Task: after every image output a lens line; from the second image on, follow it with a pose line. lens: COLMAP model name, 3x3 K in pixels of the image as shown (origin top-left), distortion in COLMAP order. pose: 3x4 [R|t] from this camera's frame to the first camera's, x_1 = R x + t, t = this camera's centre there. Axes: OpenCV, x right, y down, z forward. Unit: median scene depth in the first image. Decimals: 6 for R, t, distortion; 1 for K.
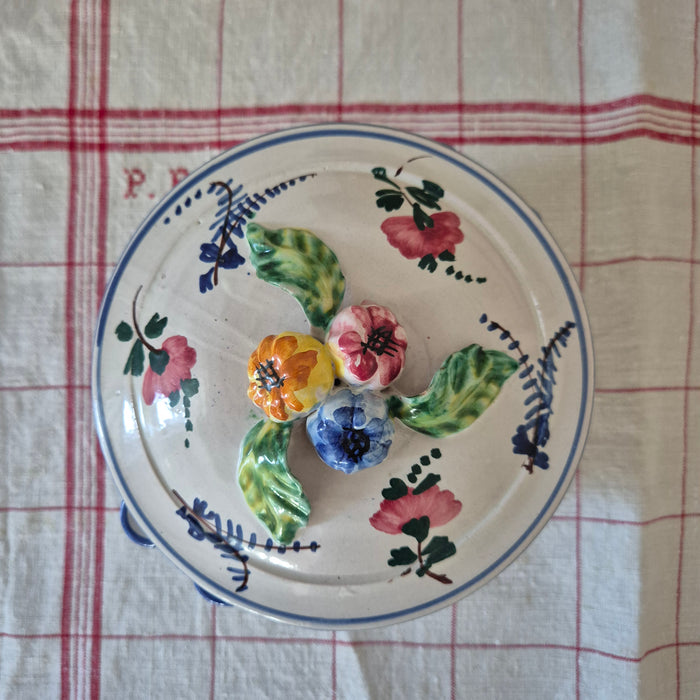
lens RADIAL K [[665.5, 0, 350.0], [0, 665.5, 350.0], [0, 0, 1]] dist [0.031747, -0.116353]
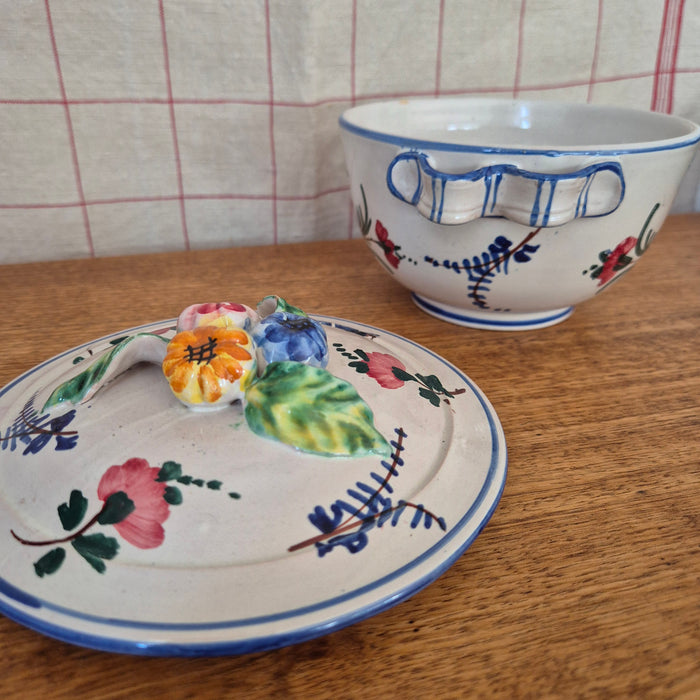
lens RADIAL K [[652.7, 0, 350.0], [0, 652.7, 350.0], [0, 0, 1]] dist [0.008166, -0.018265]
pose [[0.266285, -0.420025, 0.867566, -0.777688], [0.962763, 0.159497, -0.218285, 0.398660], [-0.046689, 0.893387, 0.446856, 0.506018]]
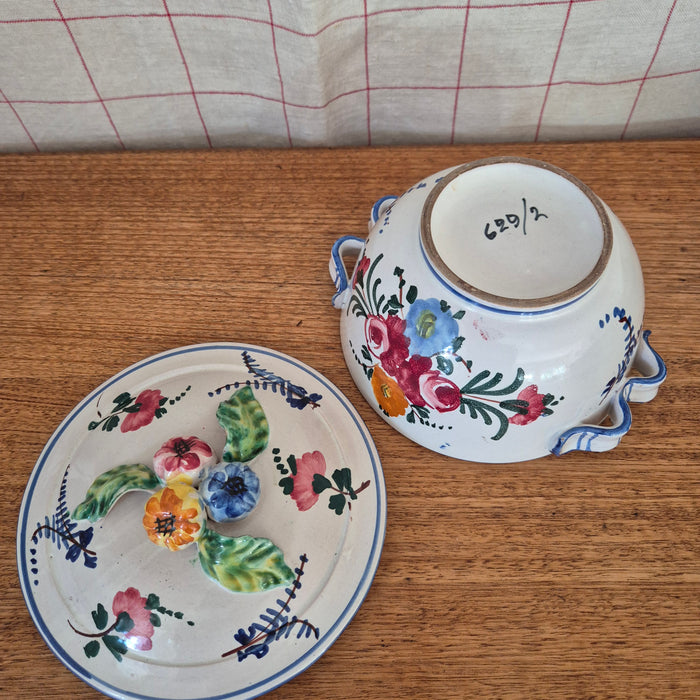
lens RADIAL K [[641.9, 0, 350.0], [0, 641.9, 350.0], [0, 0, 1]] dist [0.049779, -0.070444]
pose [[0.366724, -0.815529, 0.447689, -0.257613], [0.930061, 0.332950, -0.155343, 0.439918], [-0.022371, 0.473346, 0.880592, -0.355898]]
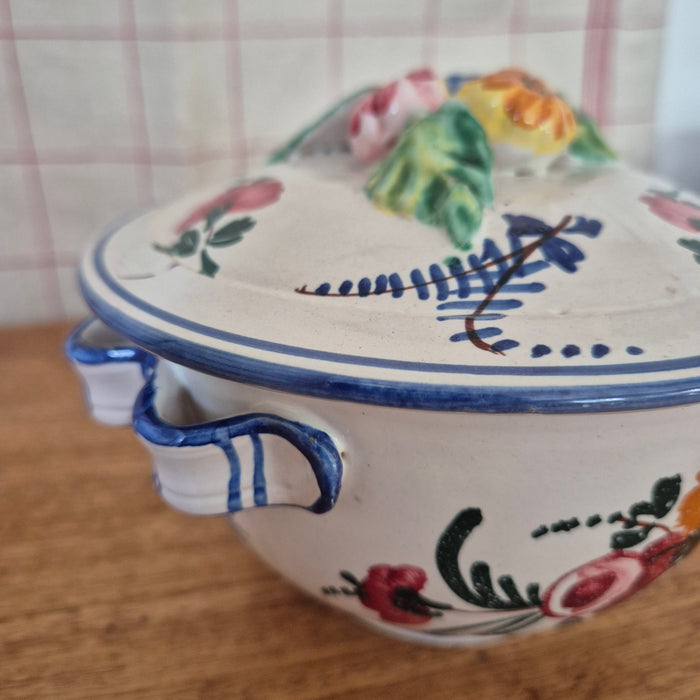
lens RADIAL K [[688.4, 0, 350.0], [0, 688.4, 350.0], [0, 0, 1]] dist [-0.014131, -0.014831]
pose [[-0.805581, -0.217514, 0.551114, -0.385798], [0.592485, -0.296147, 0.749172, -0.655631], [0.000256, 0.930046, 0.367444, 0.879517]]
